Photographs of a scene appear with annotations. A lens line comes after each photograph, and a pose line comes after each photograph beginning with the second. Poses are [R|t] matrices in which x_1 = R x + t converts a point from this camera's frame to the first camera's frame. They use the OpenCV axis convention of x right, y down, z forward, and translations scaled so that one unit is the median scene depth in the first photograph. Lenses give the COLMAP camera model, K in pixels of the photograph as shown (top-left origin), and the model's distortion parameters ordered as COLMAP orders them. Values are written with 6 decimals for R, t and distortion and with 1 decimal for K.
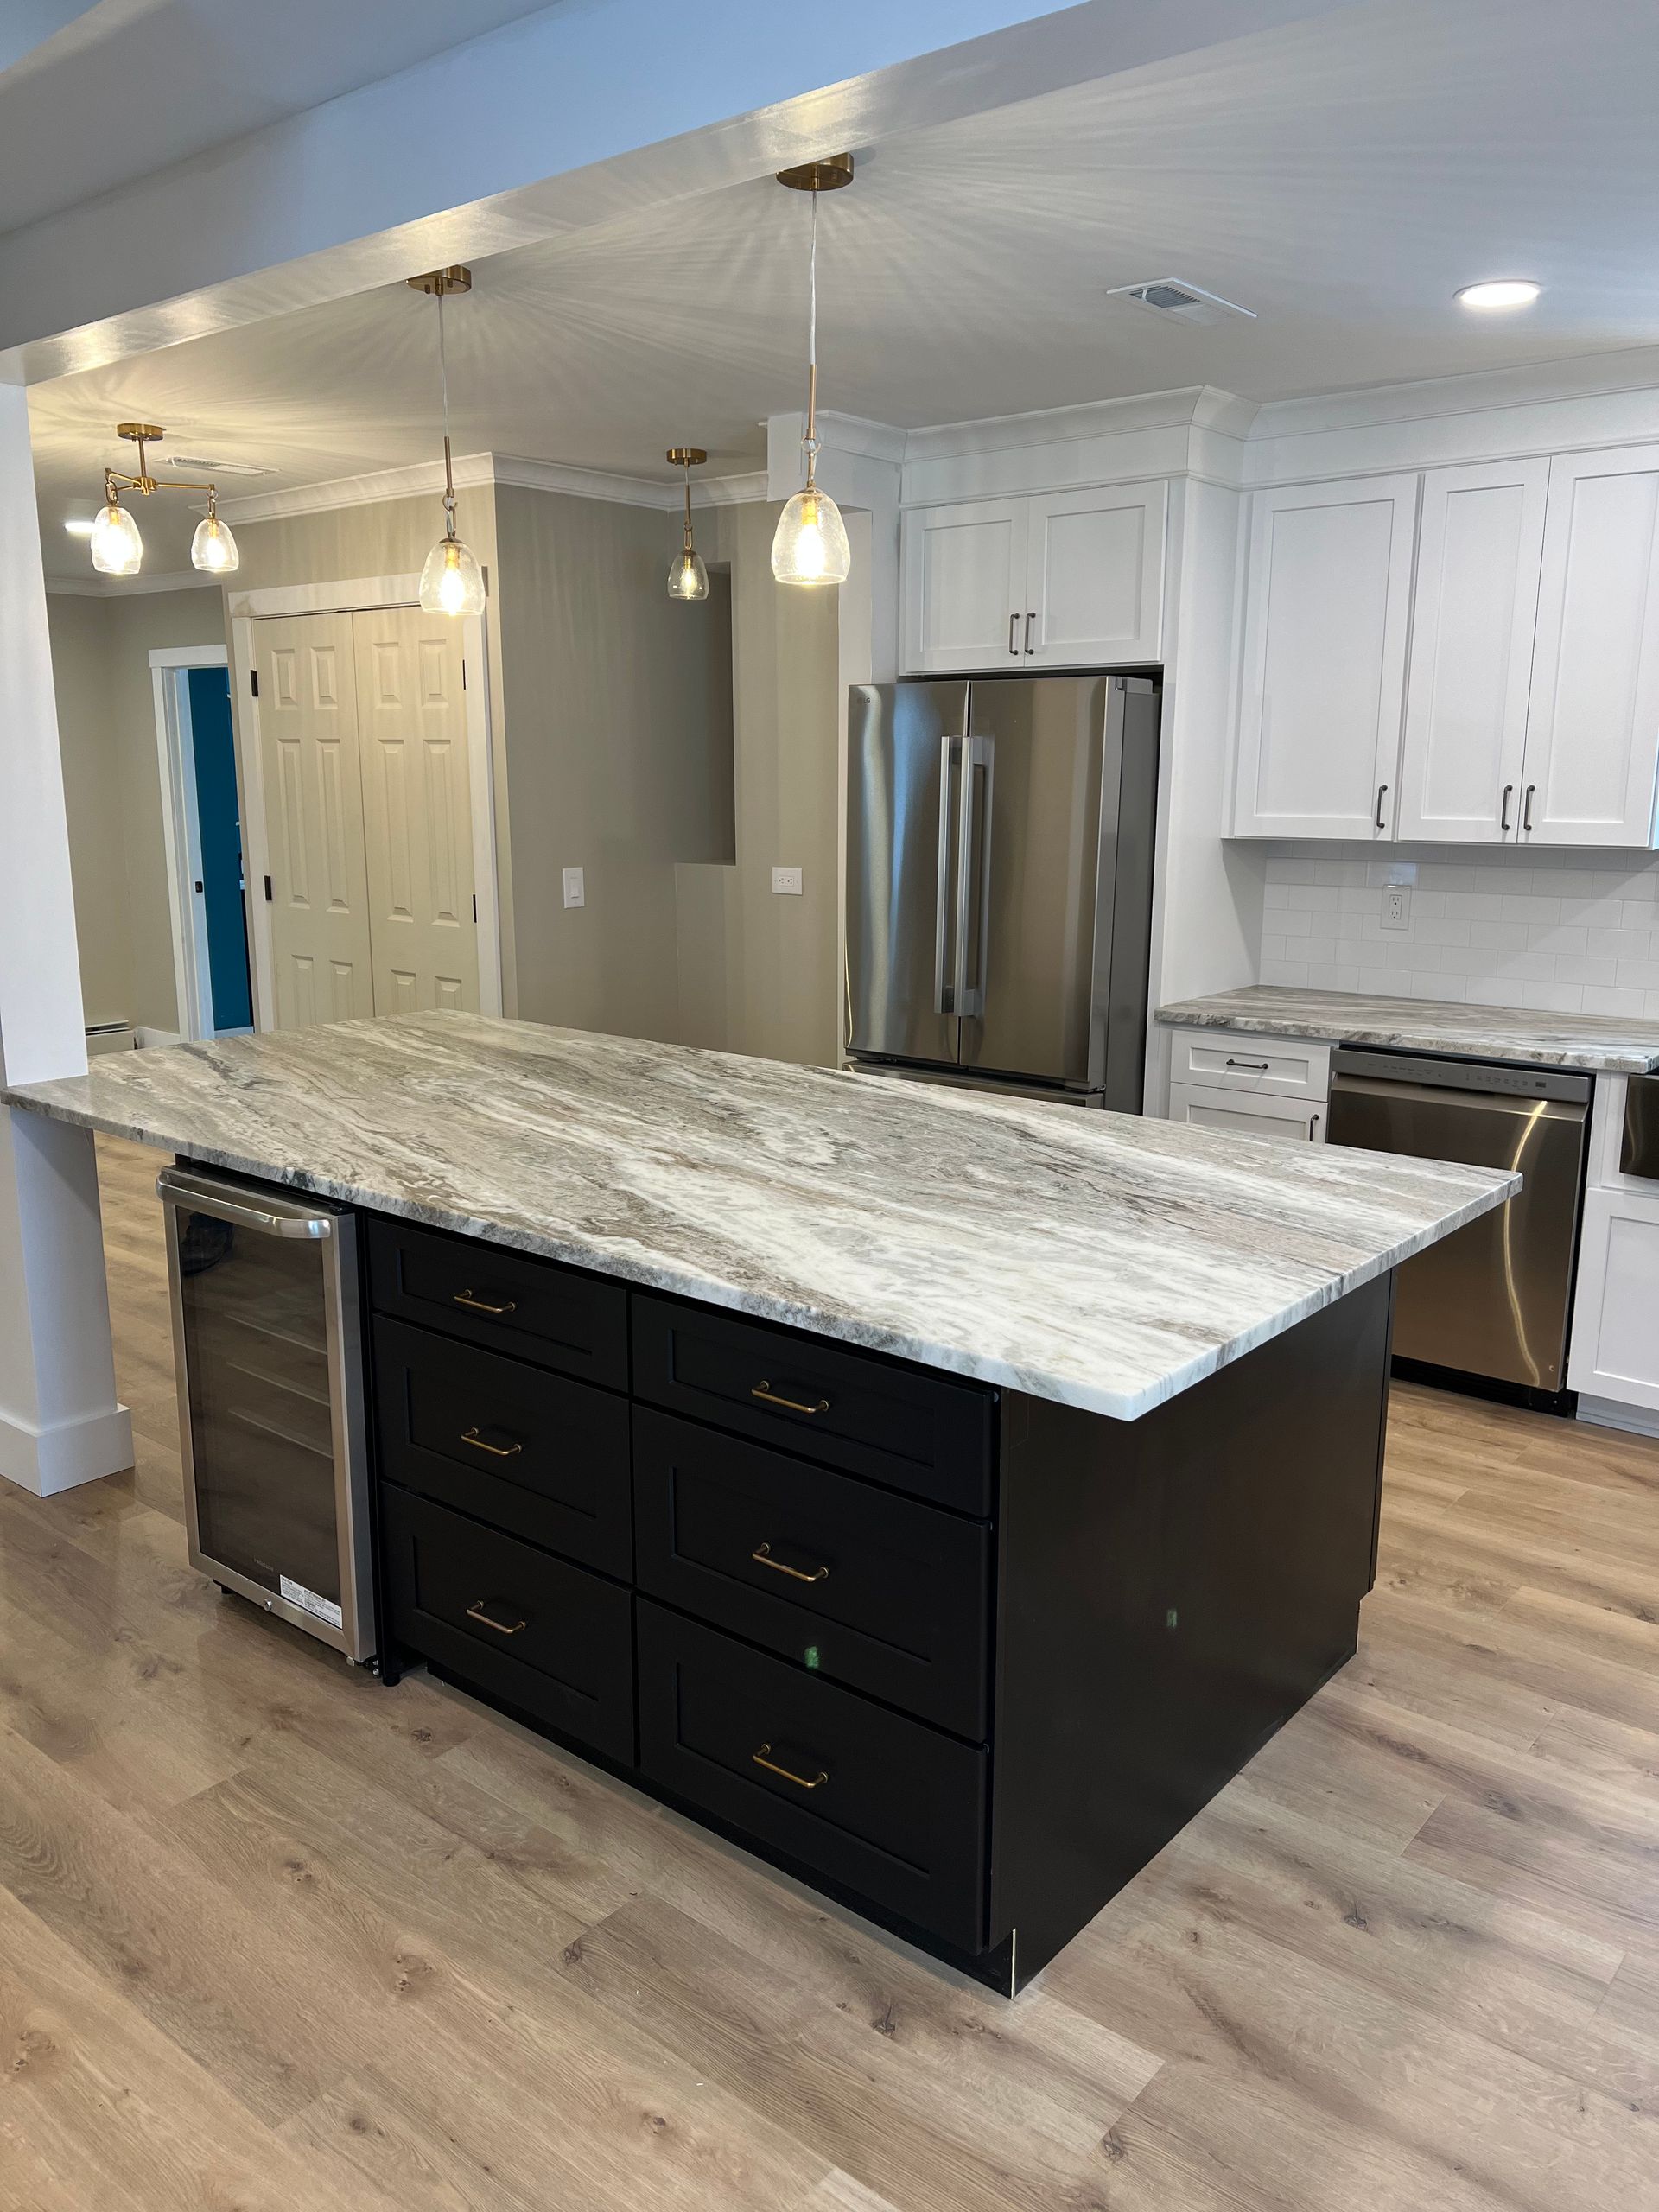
lens RADIAL K [[1655.0, 0, 825.0], [0, 1655.0, 1107.9], [0, 0, 1]] dist [0.057100, -0.064480]
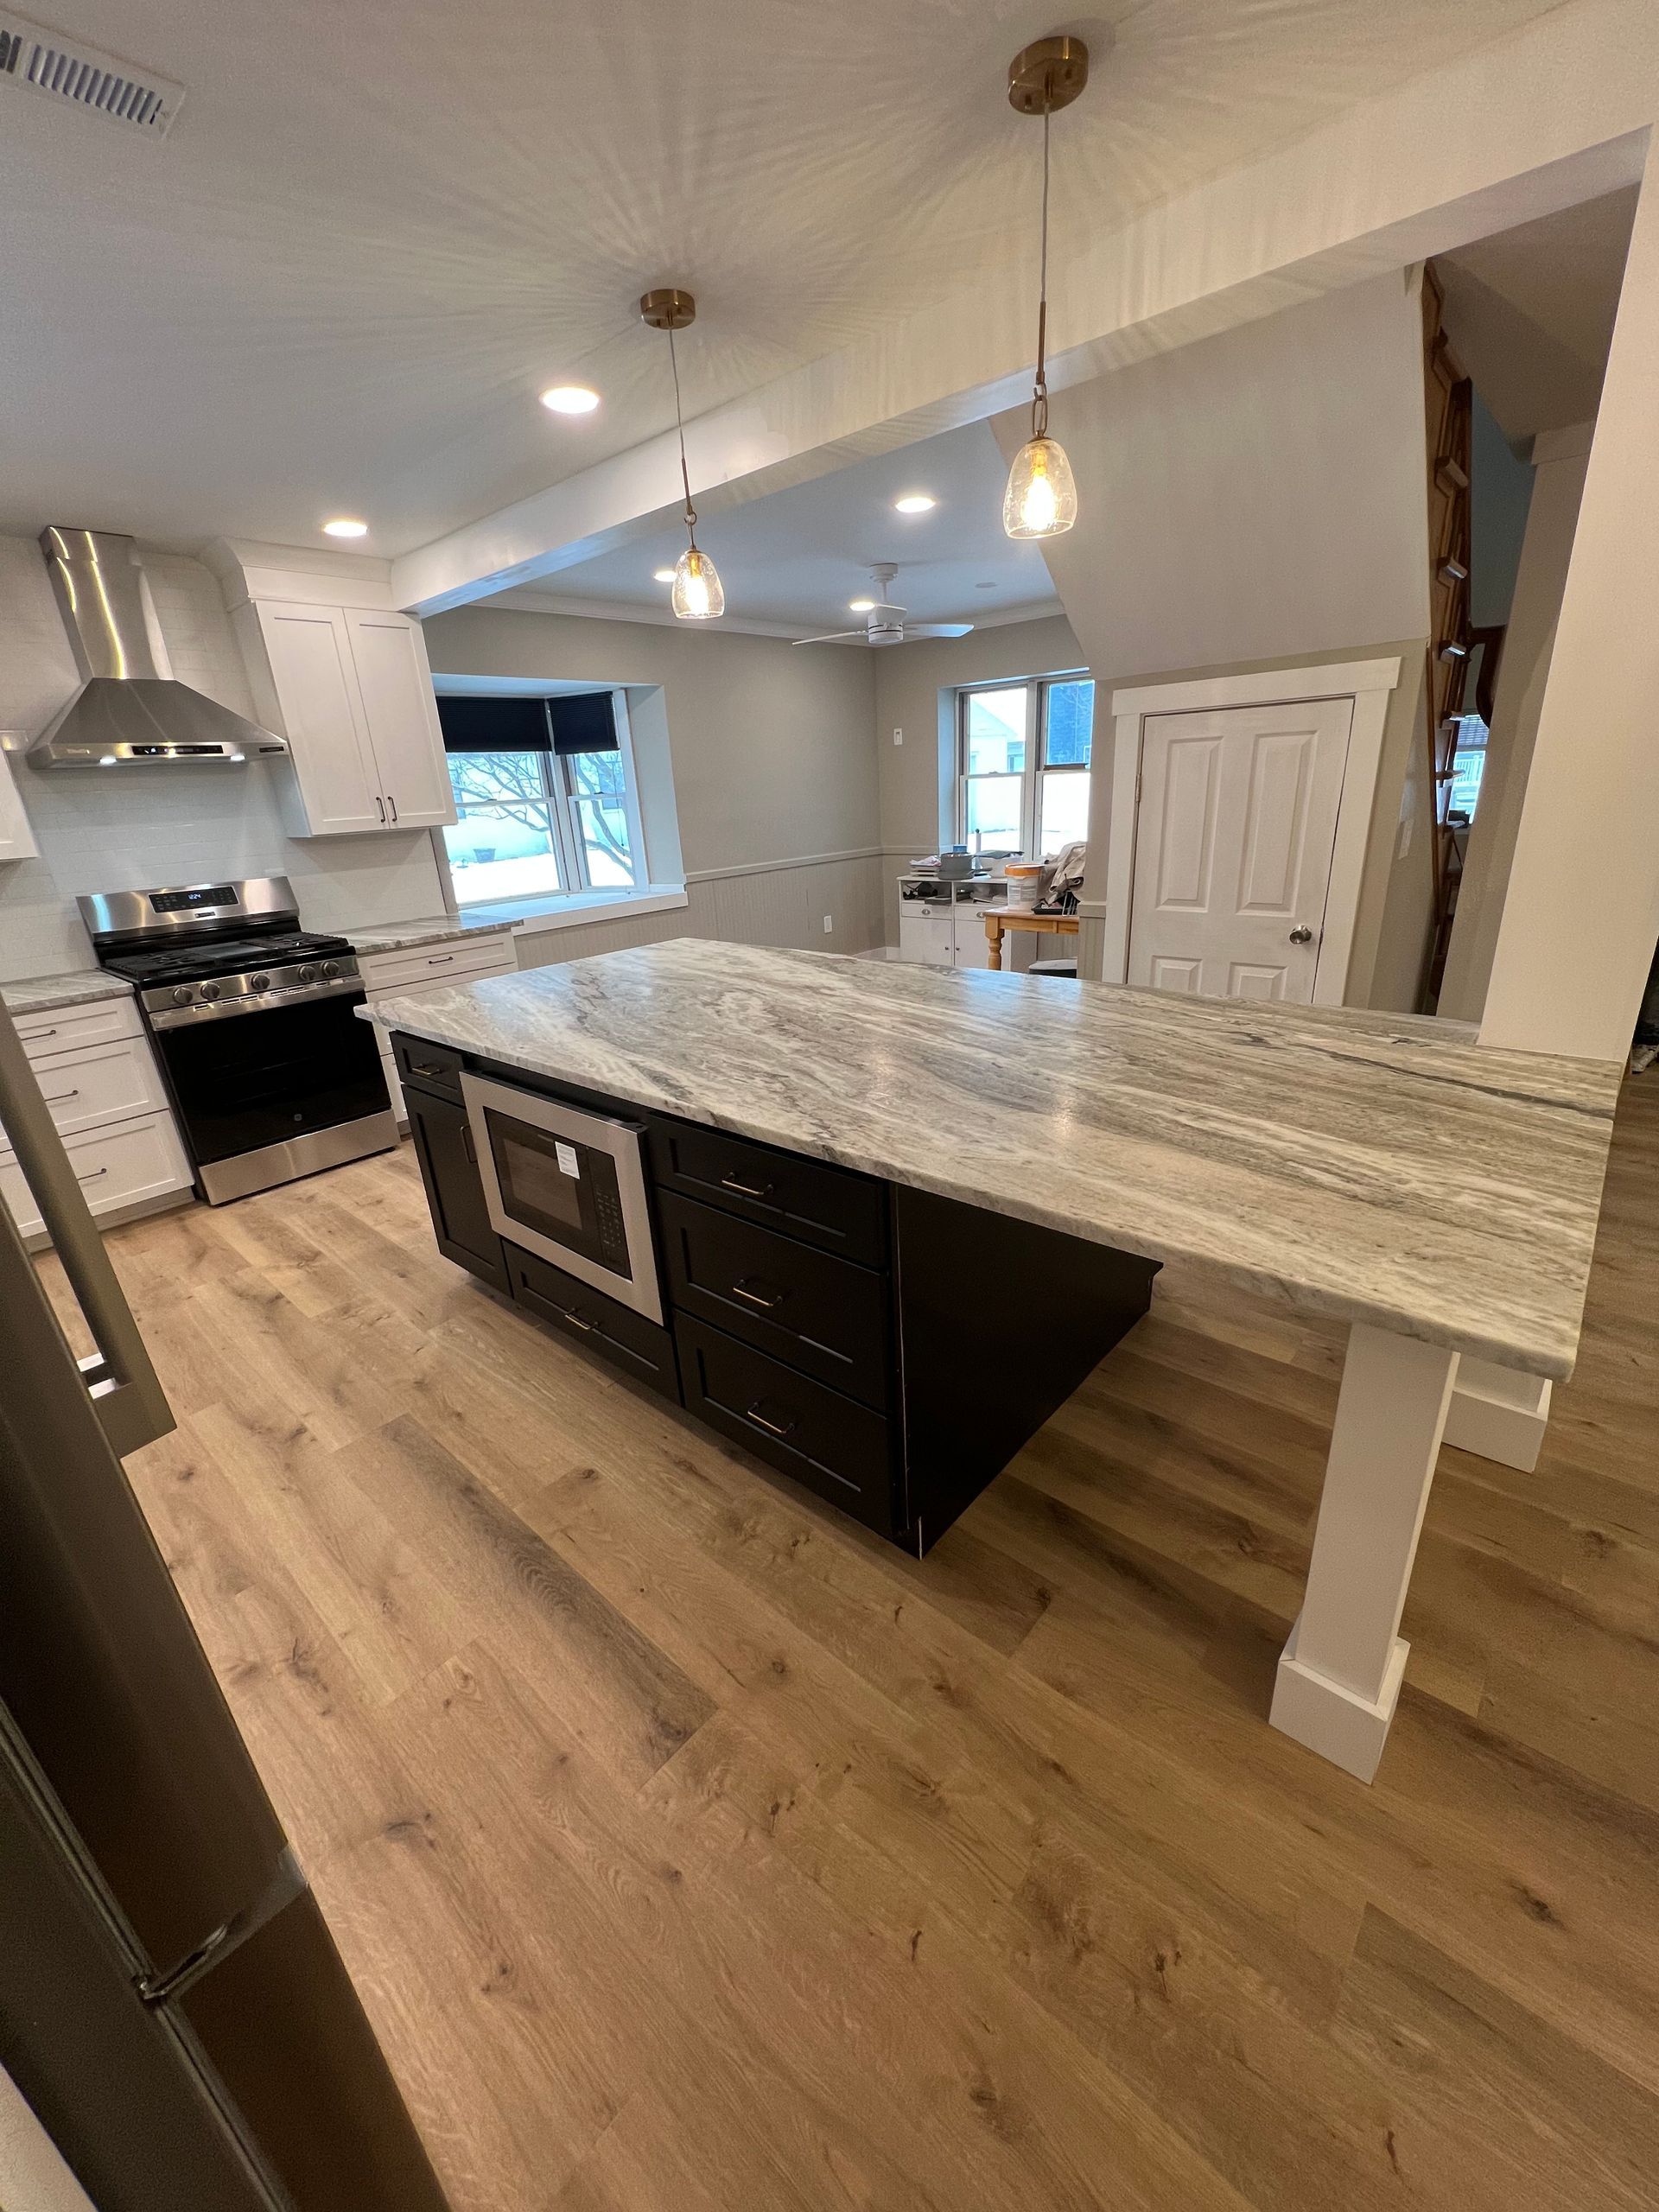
lens RADIAL K [[885.4, 0, 824.7], [0, 885.4, 1104.4], [0, 0, 1]] dist [-0.002376, 0.000147]
pose [[-0.997884, 0.040156, 0.051140, -0.130985], [0.061081, 0.848559, 0.525563, -0.322555], [-0.022291, 0.527575, -0.849216, 1.731245]]
